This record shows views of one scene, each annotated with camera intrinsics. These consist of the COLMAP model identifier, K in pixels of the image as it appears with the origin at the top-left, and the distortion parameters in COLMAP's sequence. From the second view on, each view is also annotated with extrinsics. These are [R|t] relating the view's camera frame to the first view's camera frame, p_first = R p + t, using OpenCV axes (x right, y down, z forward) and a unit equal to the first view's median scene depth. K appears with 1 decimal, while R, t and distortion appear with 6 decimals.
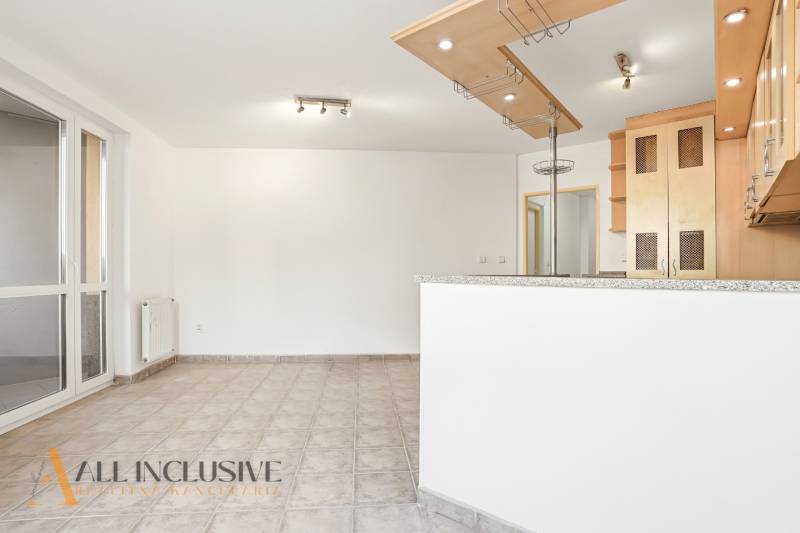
lens RADIAL K [[403.4, 0, 395.8], [0, 403.4, 268.0], [0, 0, 1]] dist [-0.067421, 0.029914]
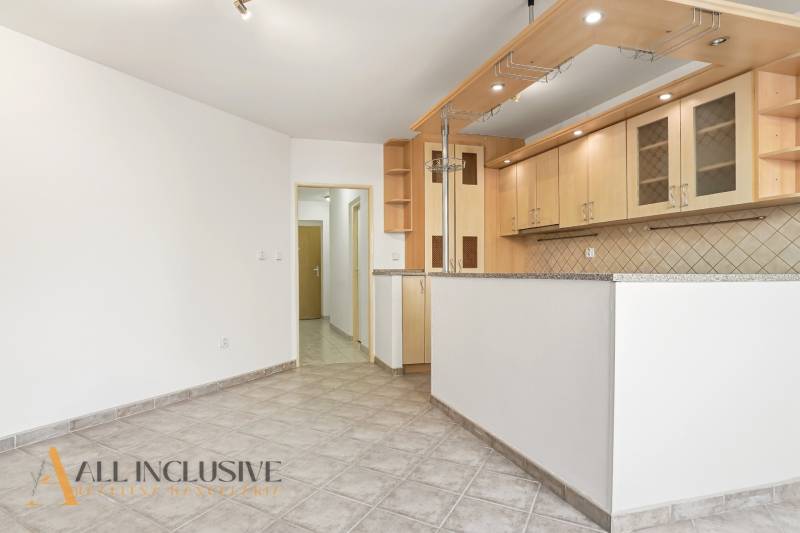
lens RADIAL K [[431.0, 0, 348.4], [0, 431.0, 270.6], [0, 0, 1]] dist [-0.035834, 0.000489]
pose [[0.608563, -0.004400, 0.793493, -0.561851], [-0.003235, 0.999963, 0.008026, 0.002980], [-0.793499, -0.007451, 0.608526, 0.489967]]
